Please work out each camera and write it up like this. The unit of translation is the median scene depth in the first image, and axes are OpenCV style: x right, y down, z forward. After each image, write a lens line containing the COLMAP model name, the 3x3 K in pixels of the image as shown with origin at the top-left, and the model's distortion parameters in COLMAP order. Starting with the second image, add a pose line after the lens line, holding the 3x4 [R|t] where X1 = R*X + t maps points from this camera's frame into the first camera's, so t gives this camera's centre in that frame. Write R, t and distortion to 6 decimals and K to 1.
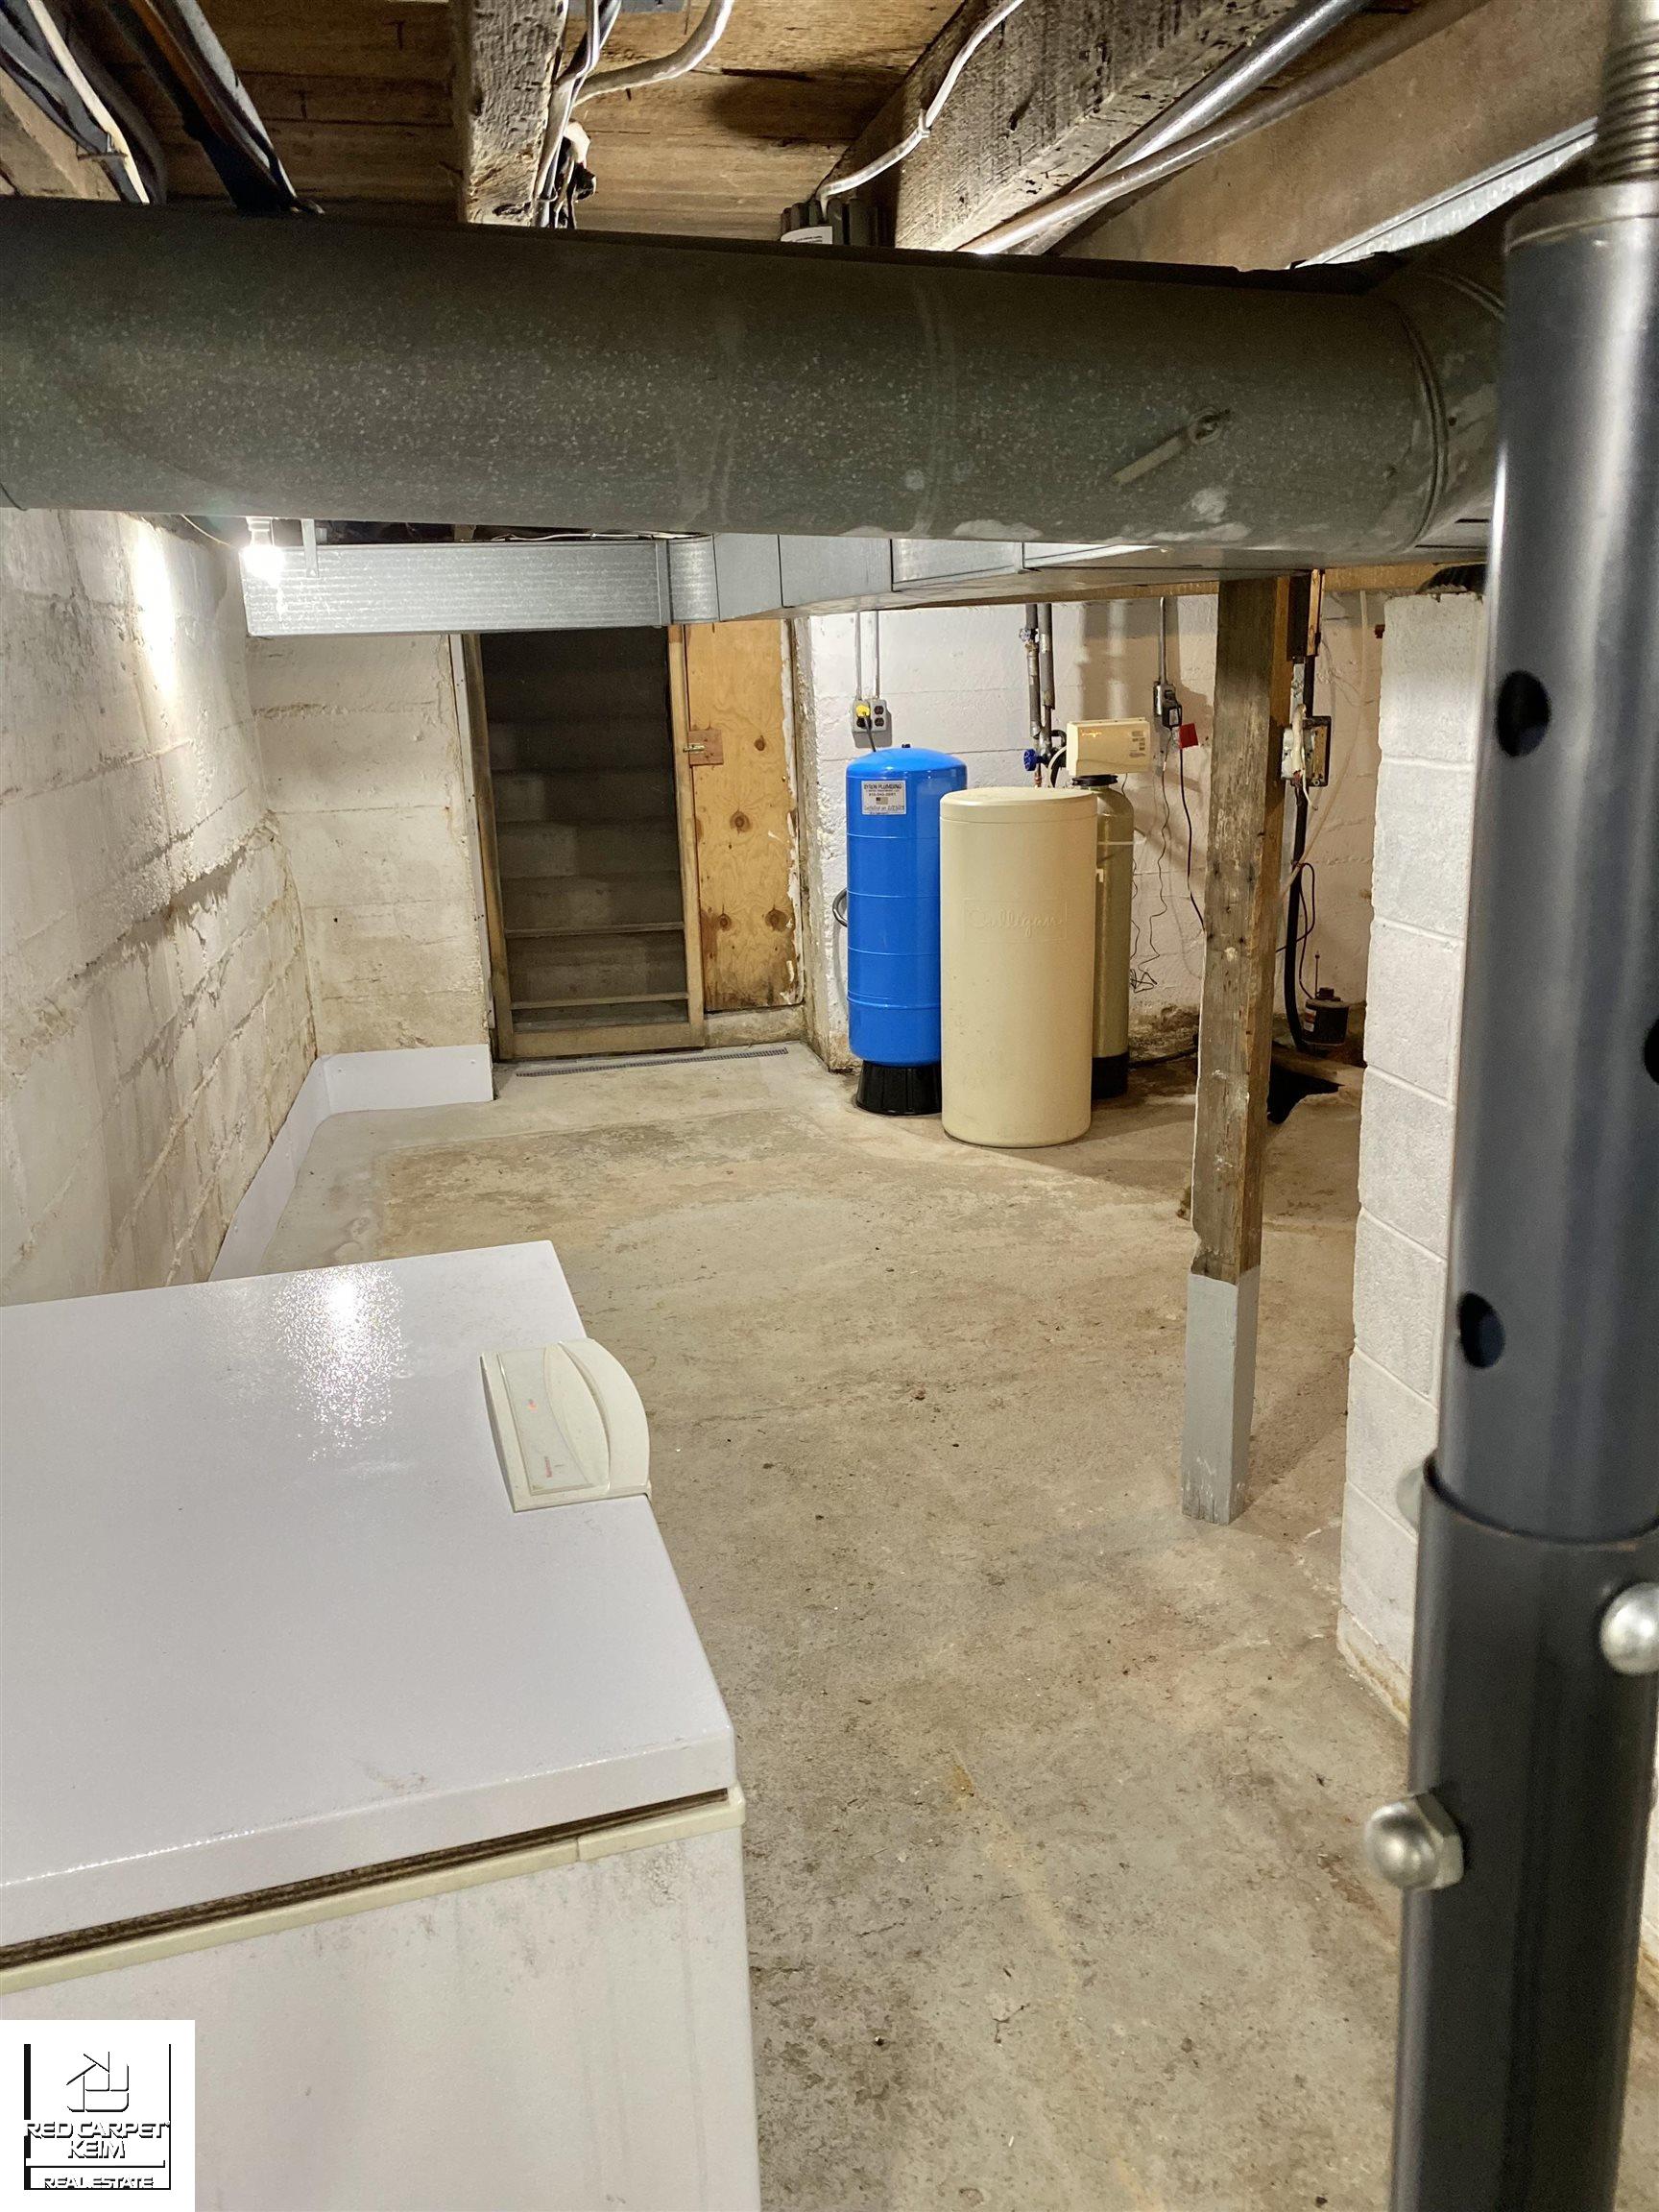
lens RADIAL K [[1680.6, 0, 838.6], [0, 1680.6, 1111.7], [0, 0, 1]] dist [0.025687, -0.018065]
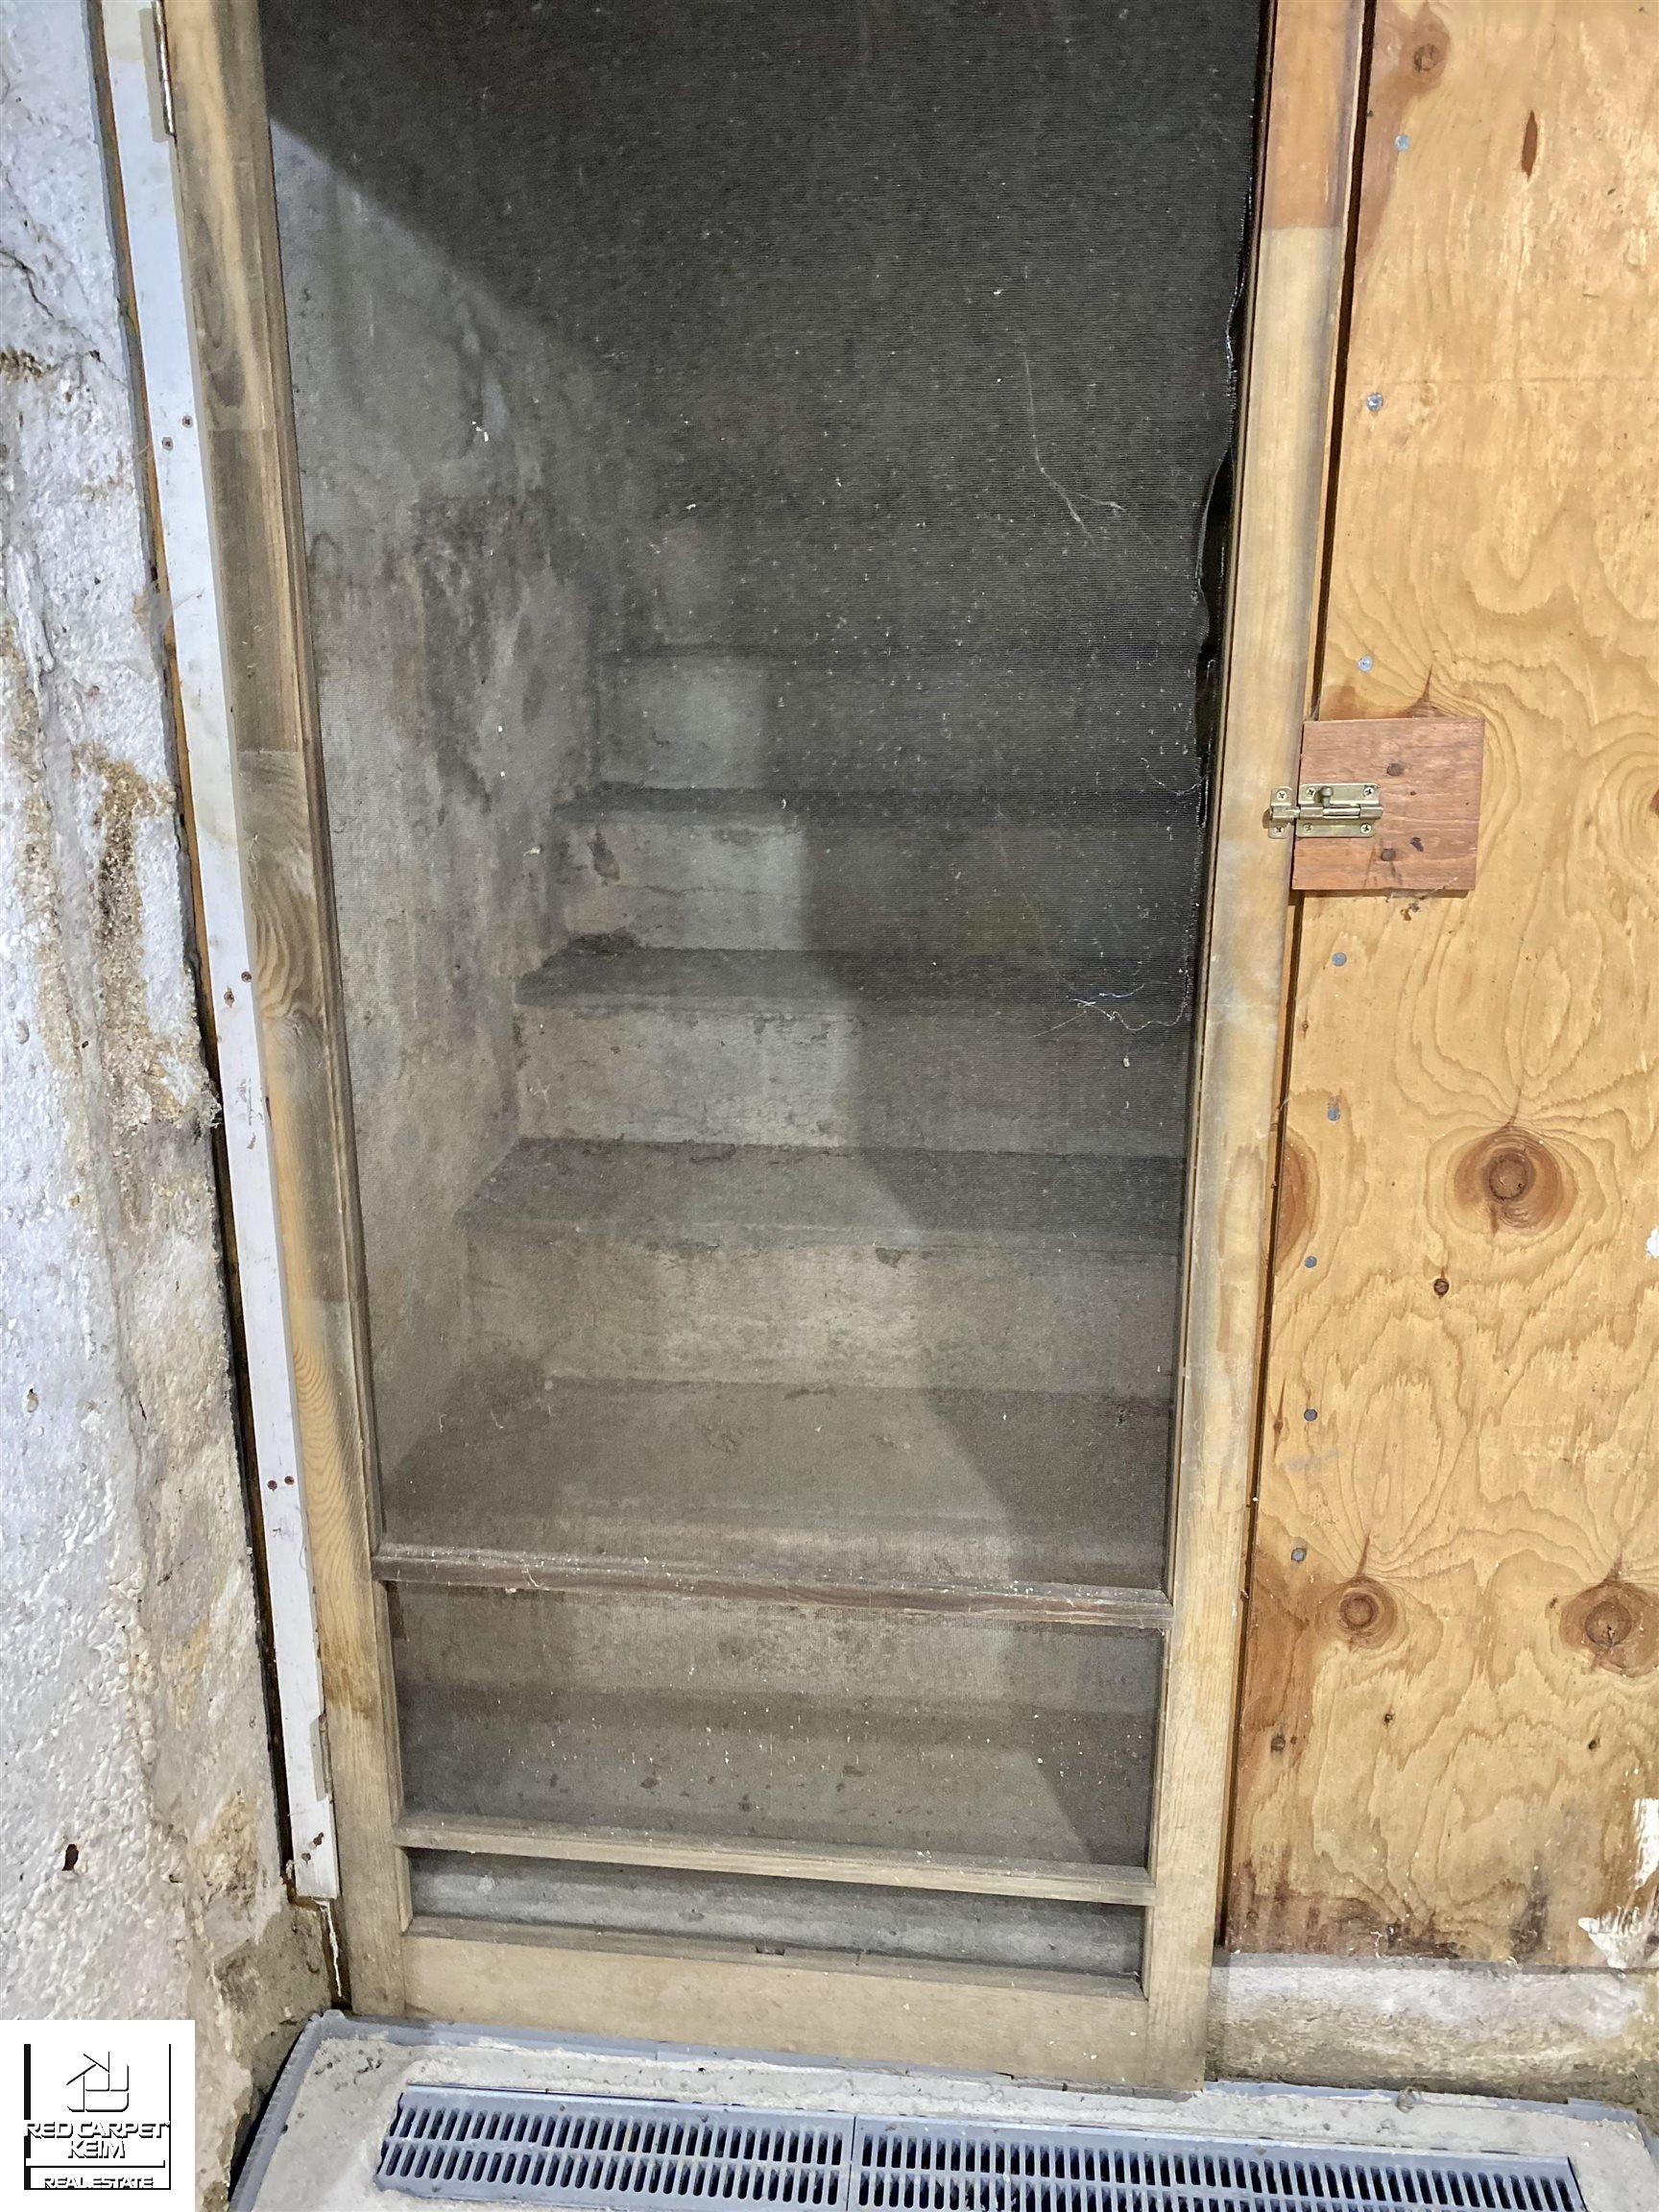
lens RADIAL K [[1680.6, 0, 818.1], [0, 1680.6, 1113.7], [0, 0, 1]] dist [0.025687, -0.018065]
pose [[0.948652, 0.117081, -0.293855, -0.078616], [-0.106722, 0.992975, 0.051102, -0.181274], [0.297774, -0.017118, 0.954483, 0.782540]]
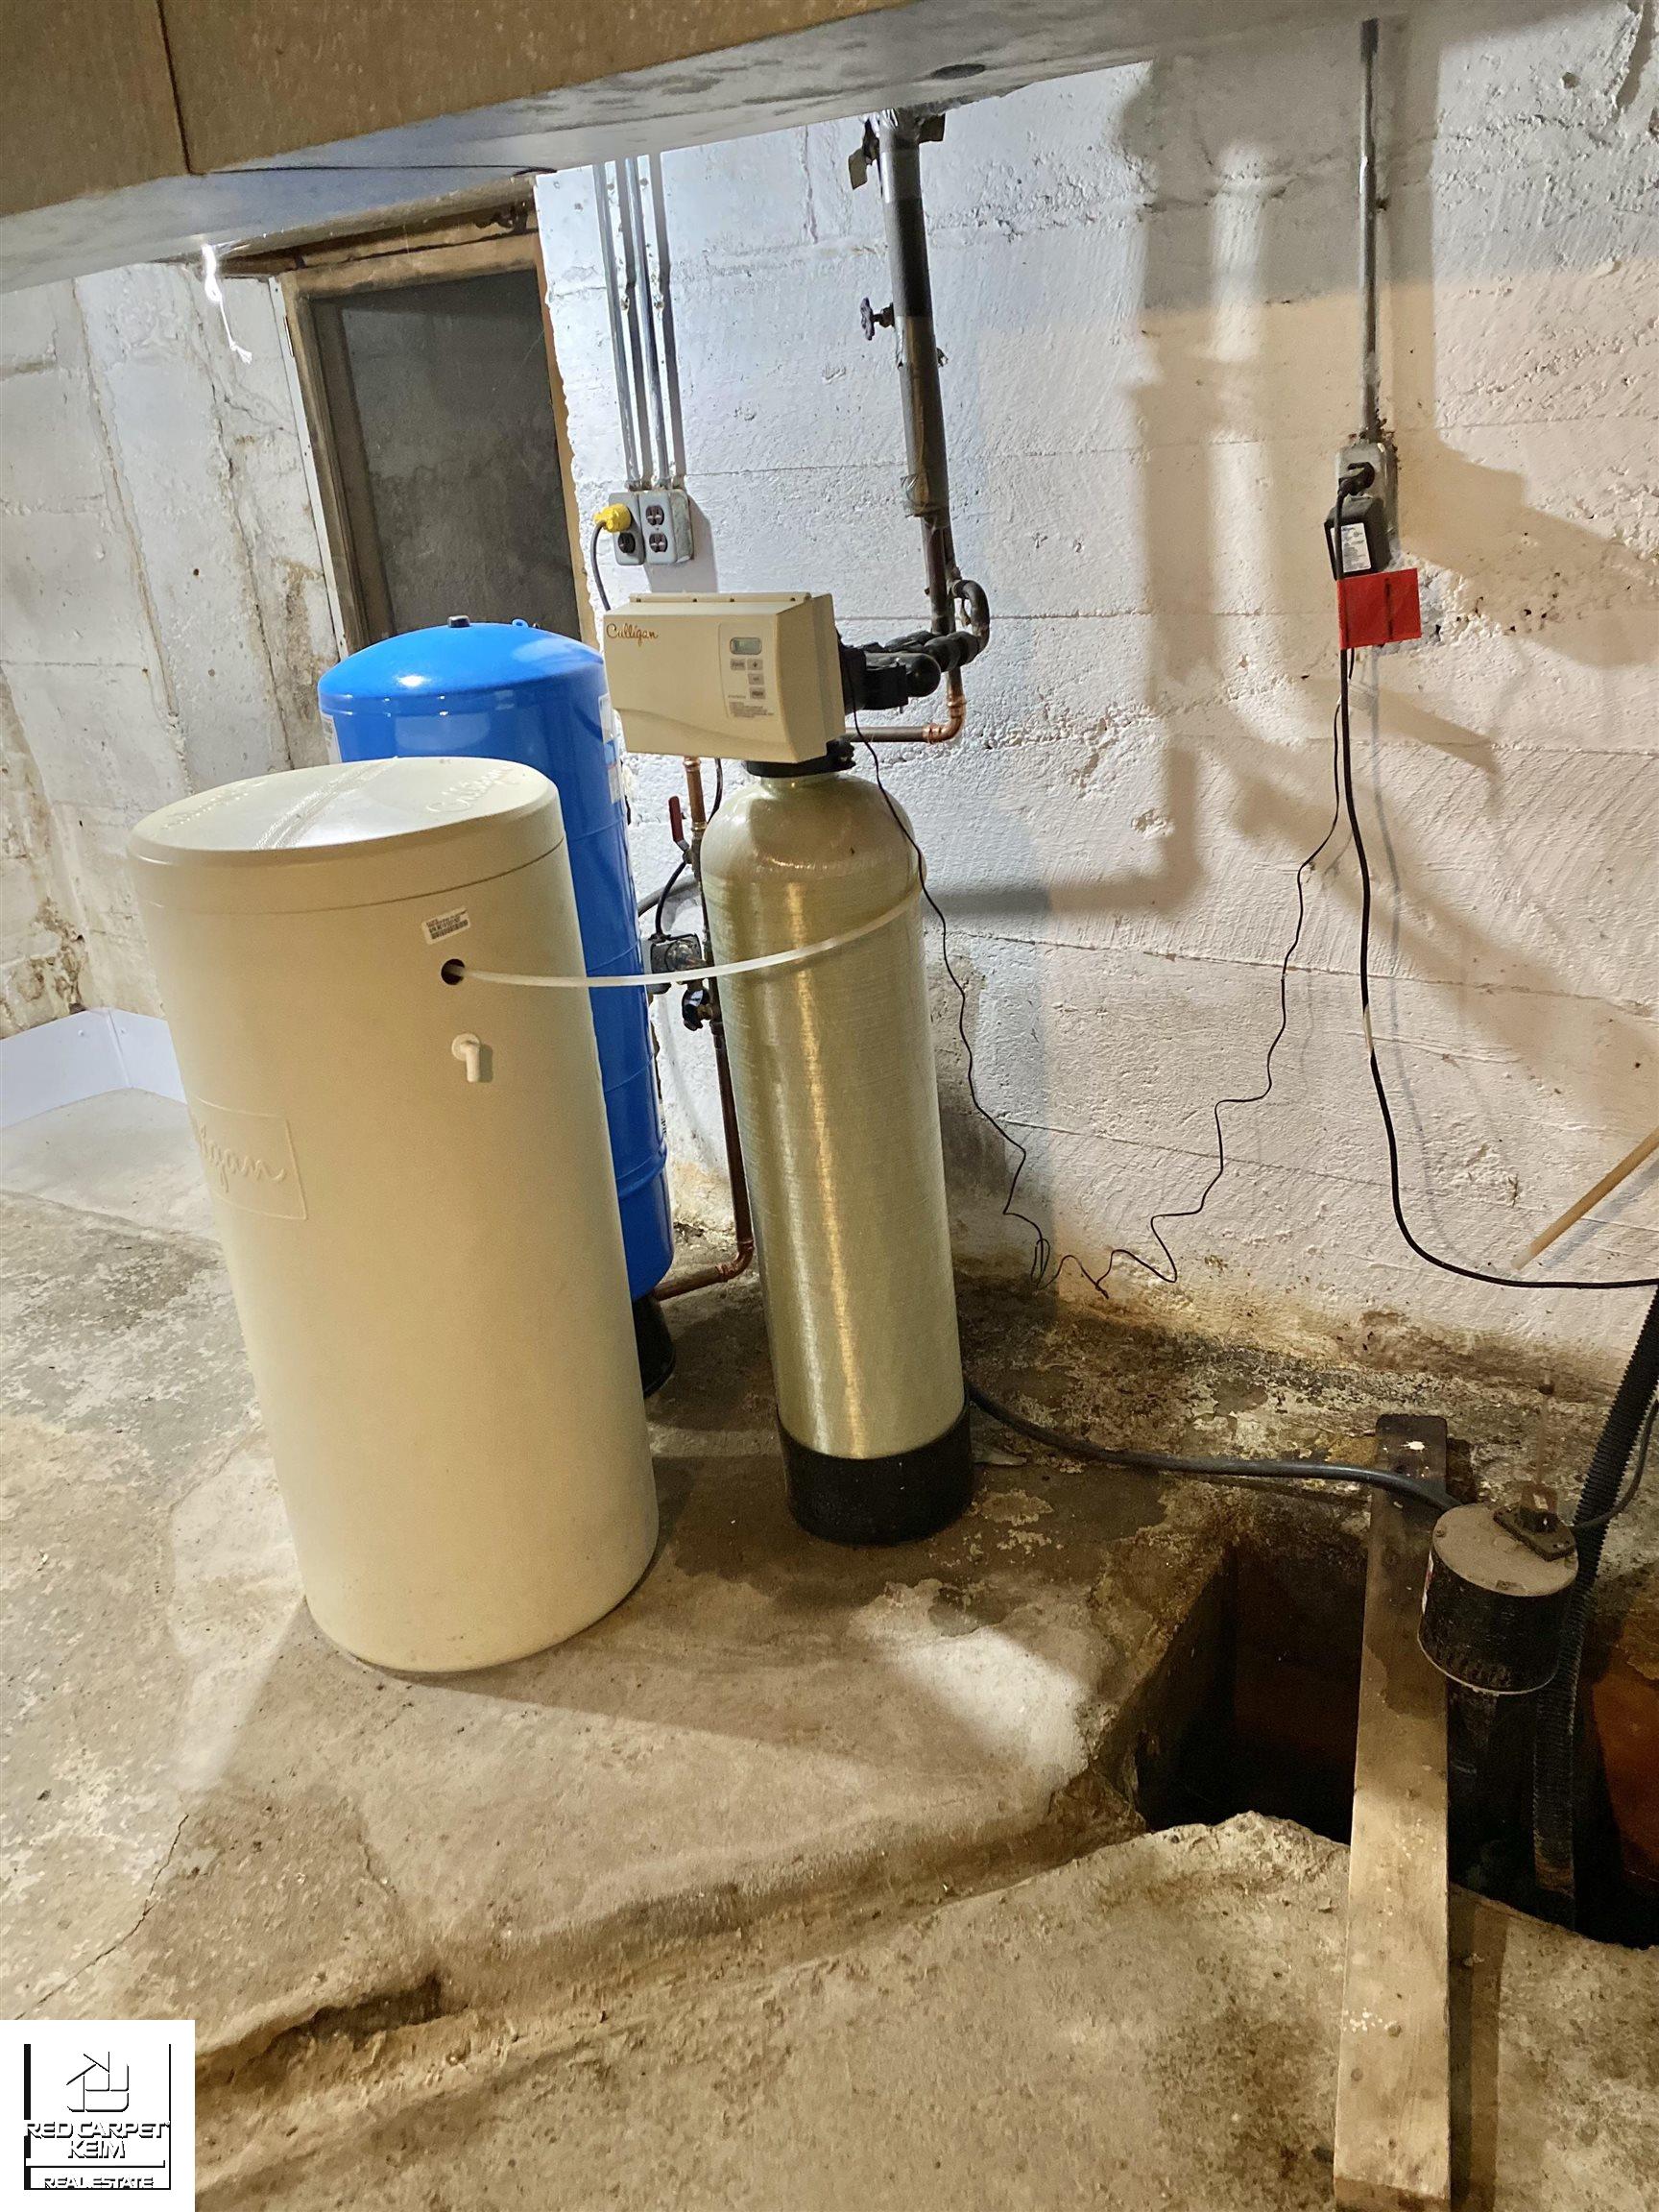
lens RADIAL K [[1680.6, 0, 838.0], [0, 1680.6, 1111.8], [0, 0, 1]] dist [0.025687, -0.018065]
pose [[0.685394, 0.263896, -0.678671, 0.366049], [-0.138875, 0.962285, 0.233926, -0.182092], [0.714807, -0.066081, 0.696193, 0.654581]]
